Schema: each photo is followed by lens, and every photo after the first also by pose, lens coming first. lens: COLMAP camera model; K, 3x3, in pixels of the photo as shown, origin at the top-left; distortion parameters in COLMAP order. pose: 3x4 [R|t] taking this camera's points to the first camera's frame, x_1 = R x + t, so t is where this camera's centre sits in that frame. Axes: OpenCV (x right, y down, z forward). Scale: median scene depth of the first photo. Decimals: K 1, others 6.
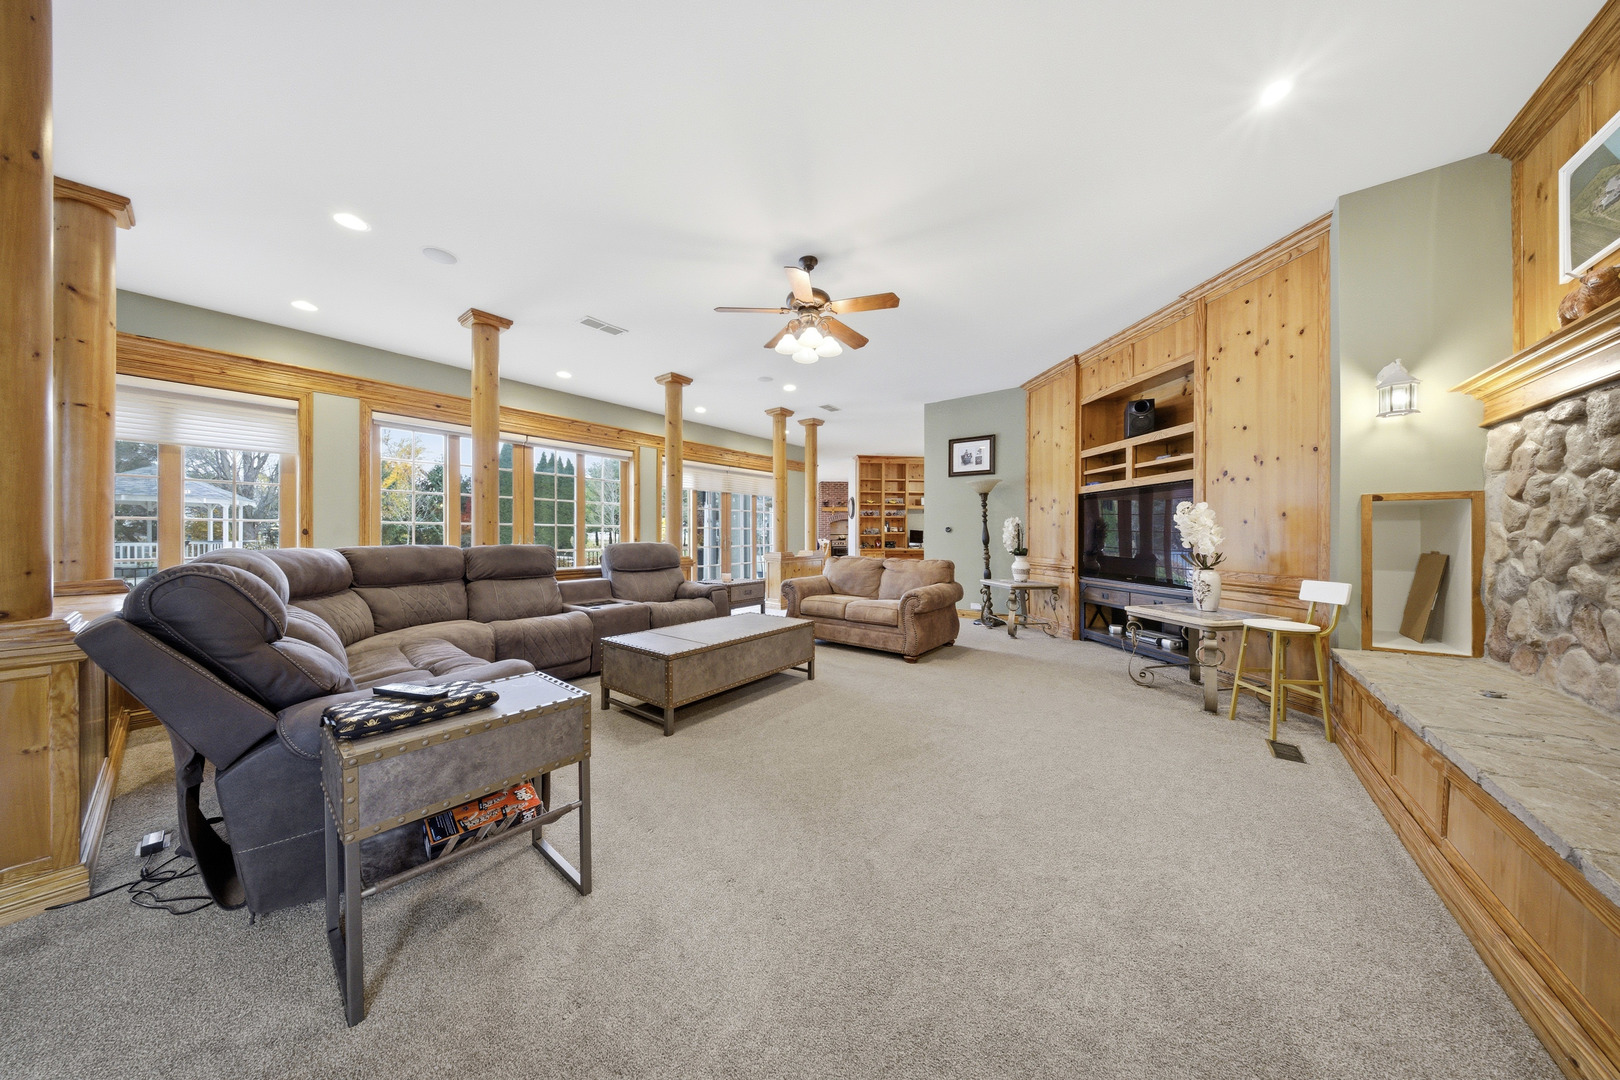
lens RADIAL K [[489.1, 0, 810.0], [0, 489.1, 540.0], [0, 0, 1]] dist [-0.000317, -0.000018]
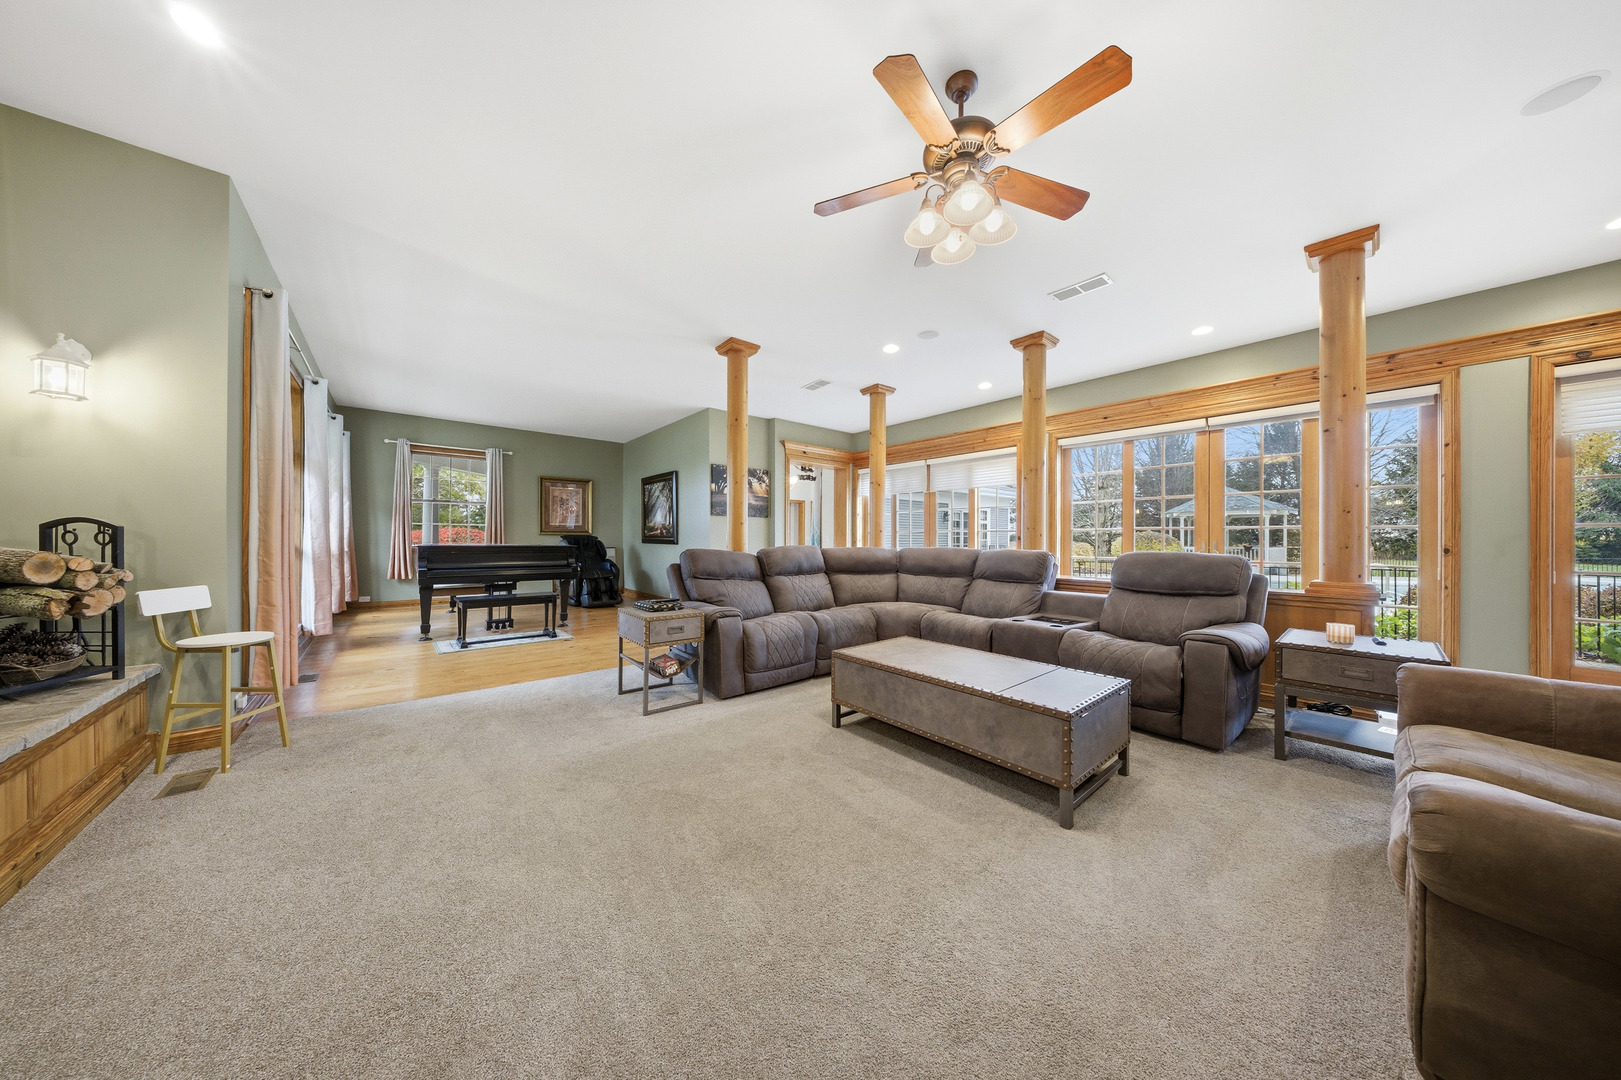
lens RADIAL K [[490.9, 0, 810.5], [0, 490.9, 540.0], [0, 0, 1]] dist [0.066881, 0.000000]
pose [[-0.212076, 0.002158, -0.977251, 0.572225], [-0.016349, 0.999850, 0.005756, -0.013115], [0.977116, 0.017198, -0.212009, 0.844349]]
